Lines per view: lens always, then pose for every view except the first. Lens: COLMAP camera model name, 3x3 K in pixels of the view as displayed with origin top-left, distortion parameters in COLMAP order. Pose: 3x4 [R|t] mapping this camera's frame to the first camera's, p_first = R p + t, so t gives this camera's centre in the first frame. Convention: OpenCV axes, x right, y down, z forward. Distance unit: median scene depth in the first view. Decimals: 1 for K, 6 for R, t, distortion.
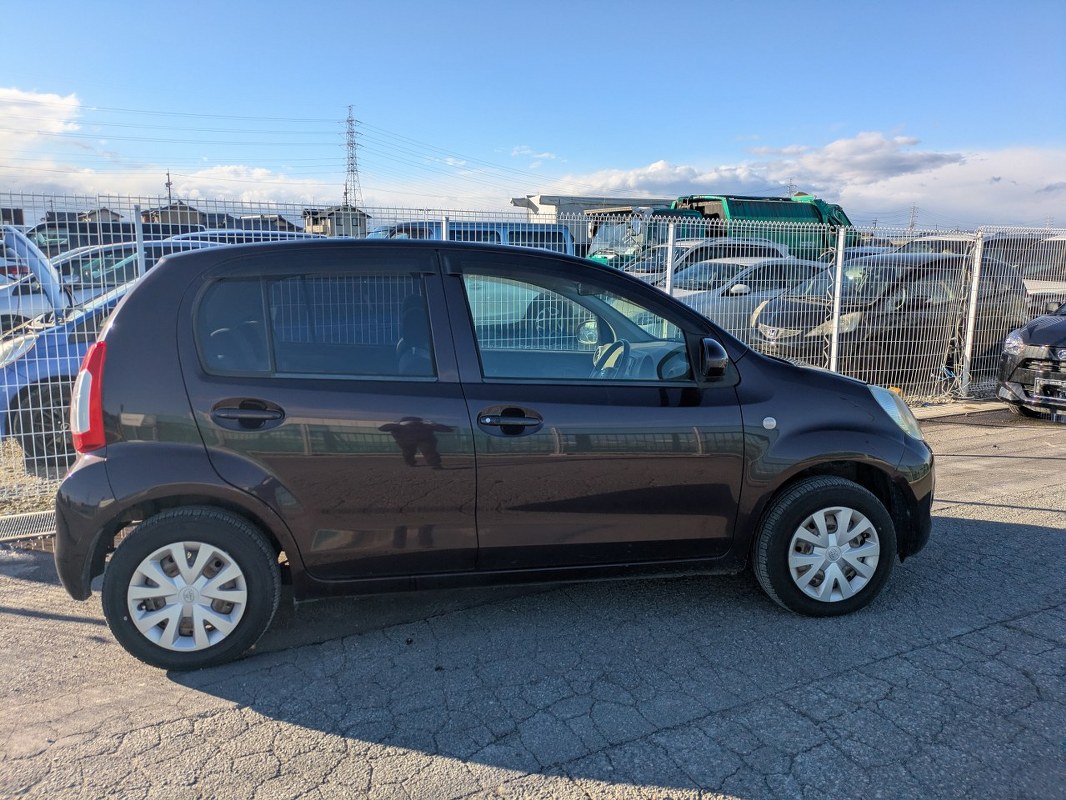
lens RADIAL K [[782.8, 0, 540.5], [0, 782.8, 399.3], [0, 0, 1]] dist [0.044420, -0.029979]
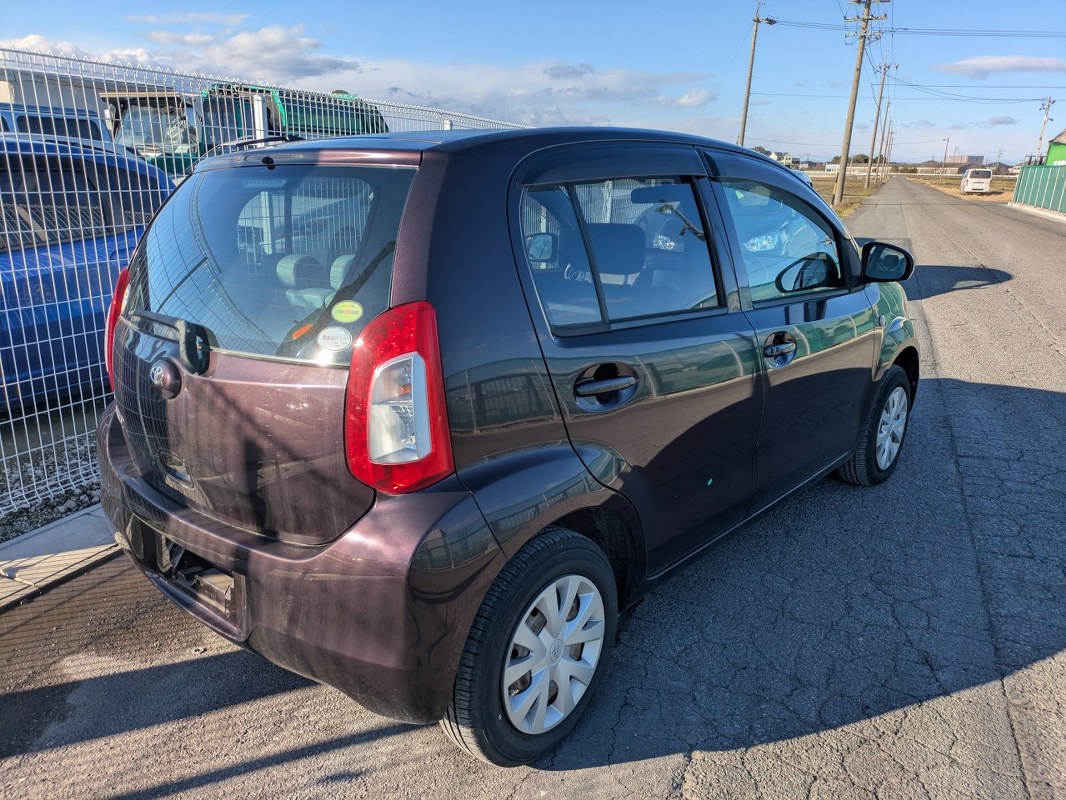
lens RADIAL K [[782.8, 0, 532.9], [0, 782.8, 405.7], [0, 0, 1]] dist [0.044420, -0.029979]
pose [[0.778819, -0.173301, 0.602833, -0.741435], [0.098242, 0.982916, 0.155644, -0.071453], [-0.619508, -0.061995, 0.782539, 0.411731]]
